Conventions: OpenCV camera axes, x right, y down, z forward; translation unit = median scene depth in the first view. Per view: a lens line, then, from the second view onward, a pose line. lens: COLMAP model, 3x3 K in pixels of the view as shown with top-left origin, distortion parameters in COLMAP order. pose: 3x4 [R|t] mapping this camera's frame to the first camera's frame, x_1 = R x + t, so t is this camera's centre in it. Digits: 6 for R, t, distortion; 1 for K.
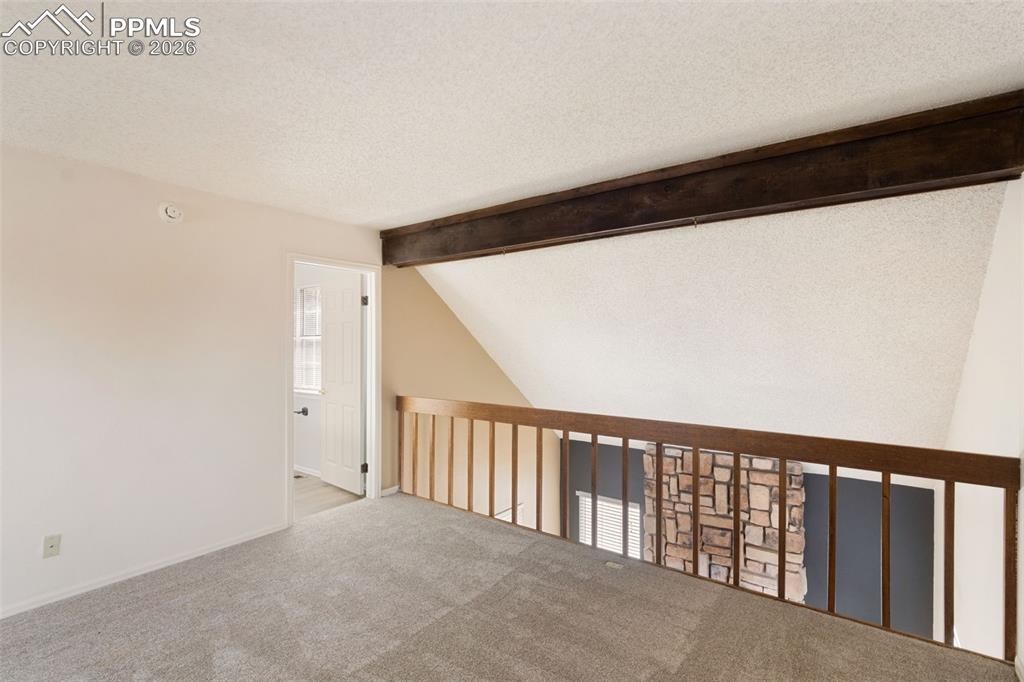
lens RADIAL K [[478.1, 0, 505.2], [0, 478.1, 349.9], [0, 0, 1]] dist [-0.000978, -0.001463]
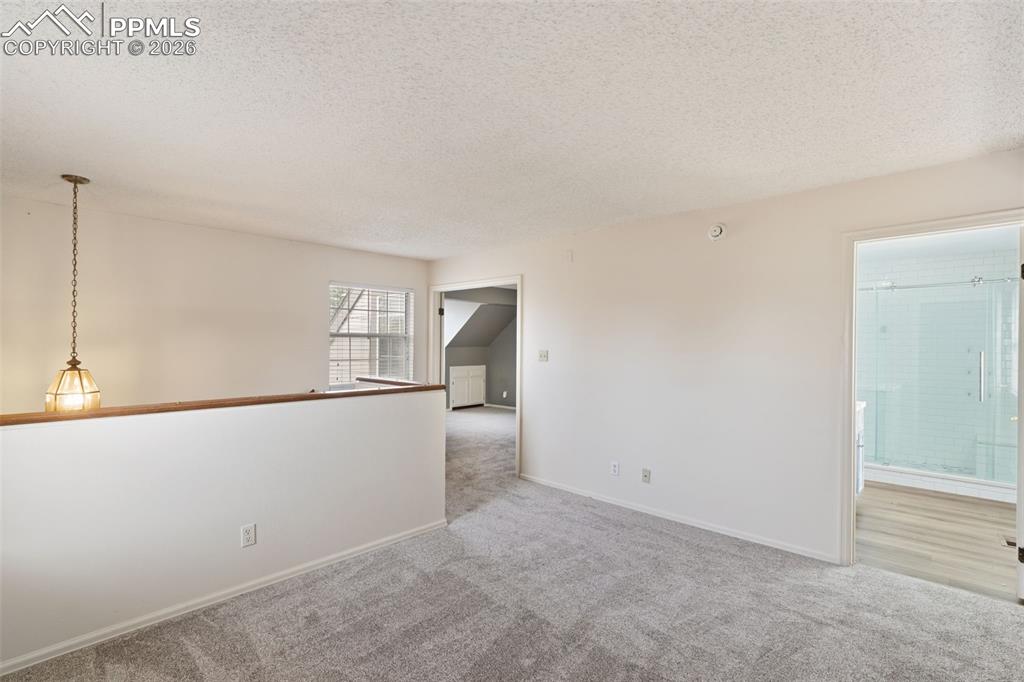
lens RADIAL K [[478.1, 0, 510.3], [0, 478.1, 344.6], [0, 0, 1]] dist [-0.000978, -0.001463]
pose [[-0.127711, -0.014951, -0.991699, 0.302389], [-0.019665, 0.999728, -0.012539, 0.008694], [0.991616, 0.017900, -0.127971, 0.362691]]
